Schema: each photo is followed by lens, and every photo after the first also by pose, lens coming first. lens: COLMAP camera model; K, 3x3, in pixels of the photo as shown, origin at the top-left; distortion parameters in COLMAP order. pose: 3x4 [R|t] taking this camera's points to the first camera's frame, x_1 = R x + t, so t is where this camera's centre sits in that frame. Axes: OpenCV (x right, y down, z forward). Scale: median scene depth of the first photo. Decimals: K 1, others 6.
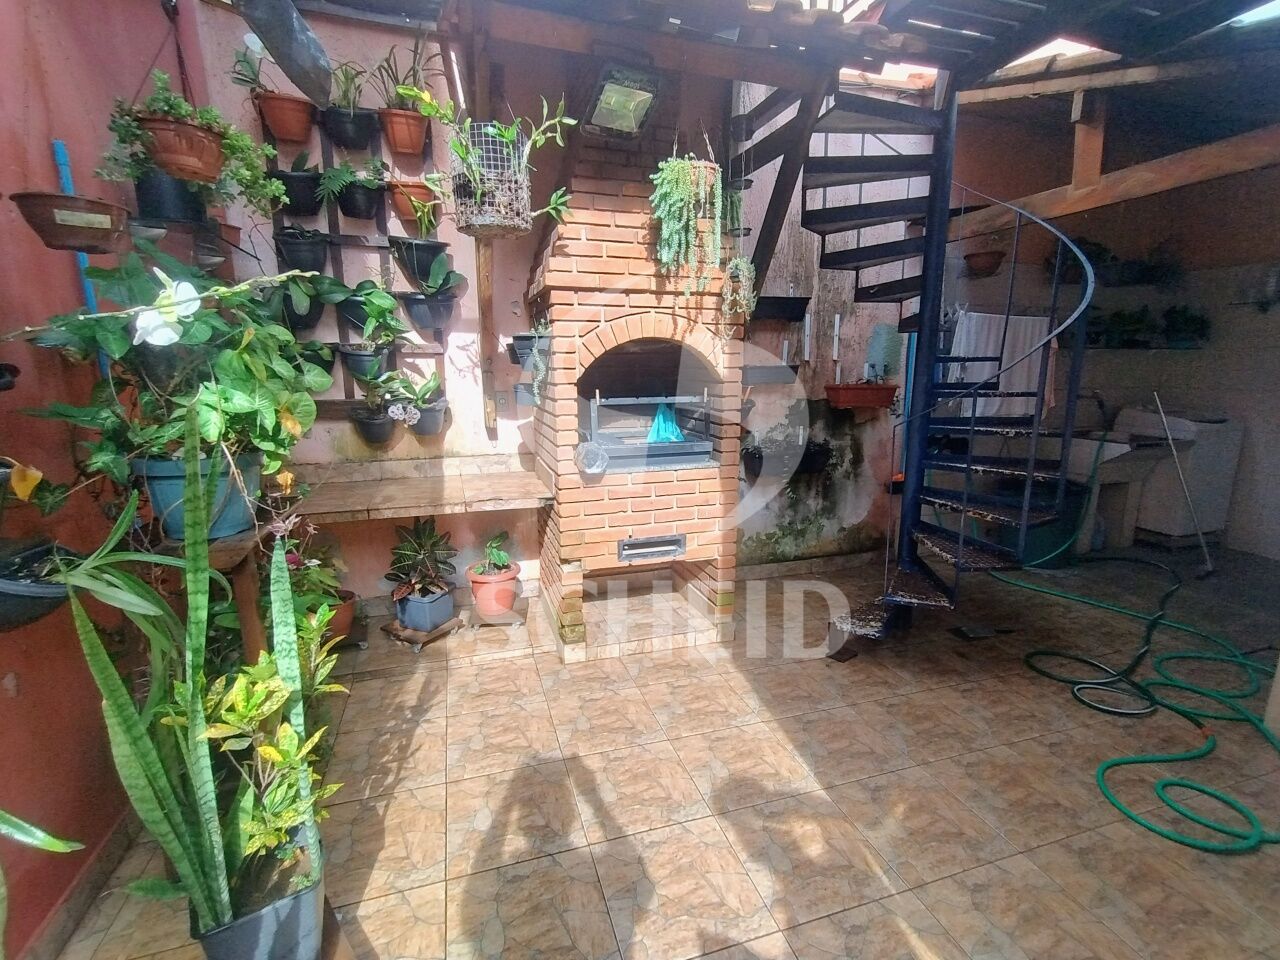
lens RADIAL K [[583.3, 0, 644.4], [0, 583.3, 479.5], [0, 0, 1]] dist [-0.004017, 0.000542]
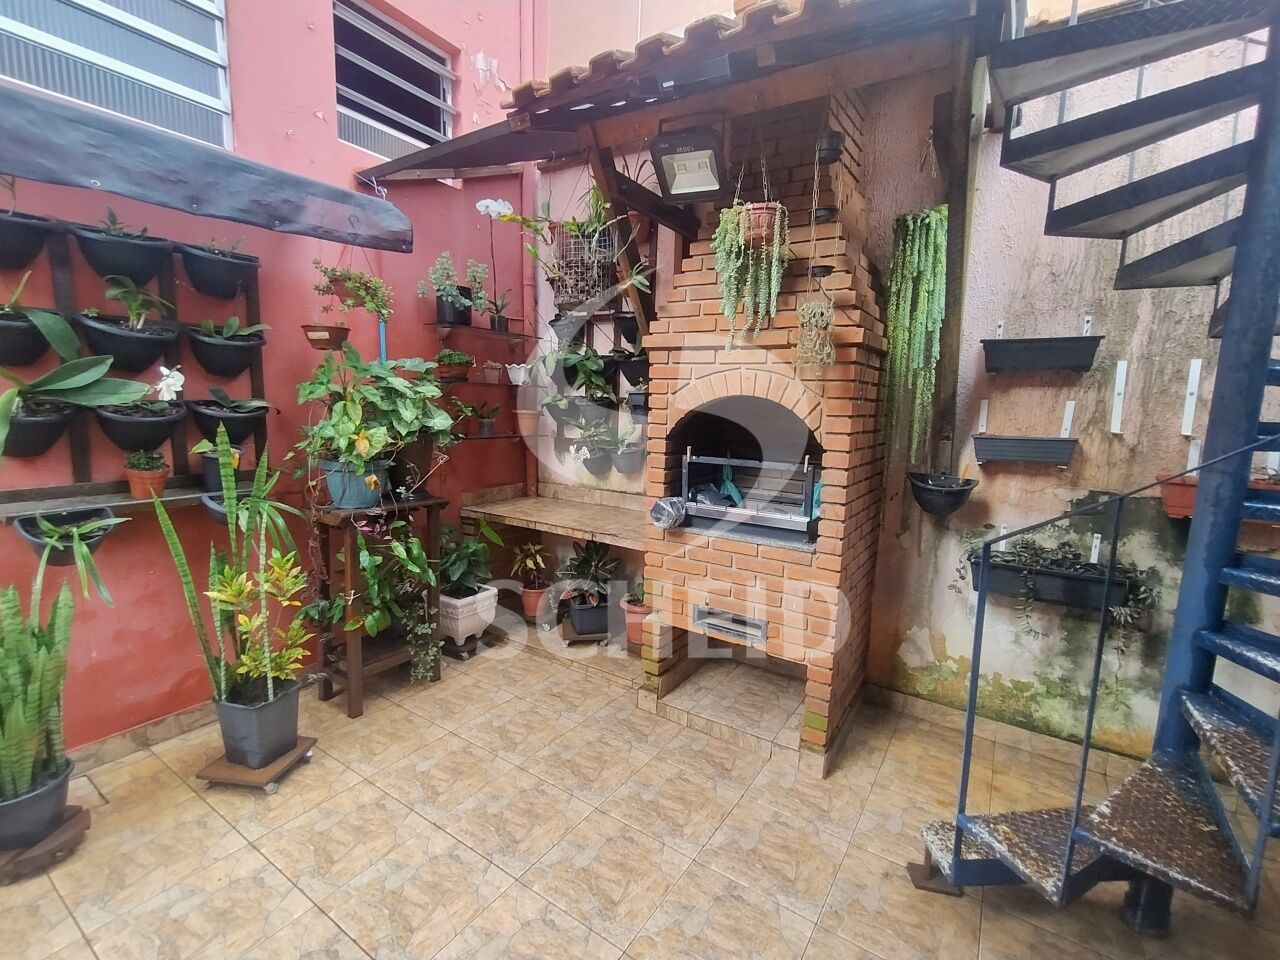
lens RADIAL K [[583.3, 0, 643.9], [0, 583.3, 479.8], [0, 0, 1]] dist [-0.004017, 0.000542]
pose [[0.627756, 0.125383, -0.768245, 0.554439], [-0.186988, 0.982333, 0.007530, -0.078461], [0.755617, 0.138925, 0.640111, 0.270084]]
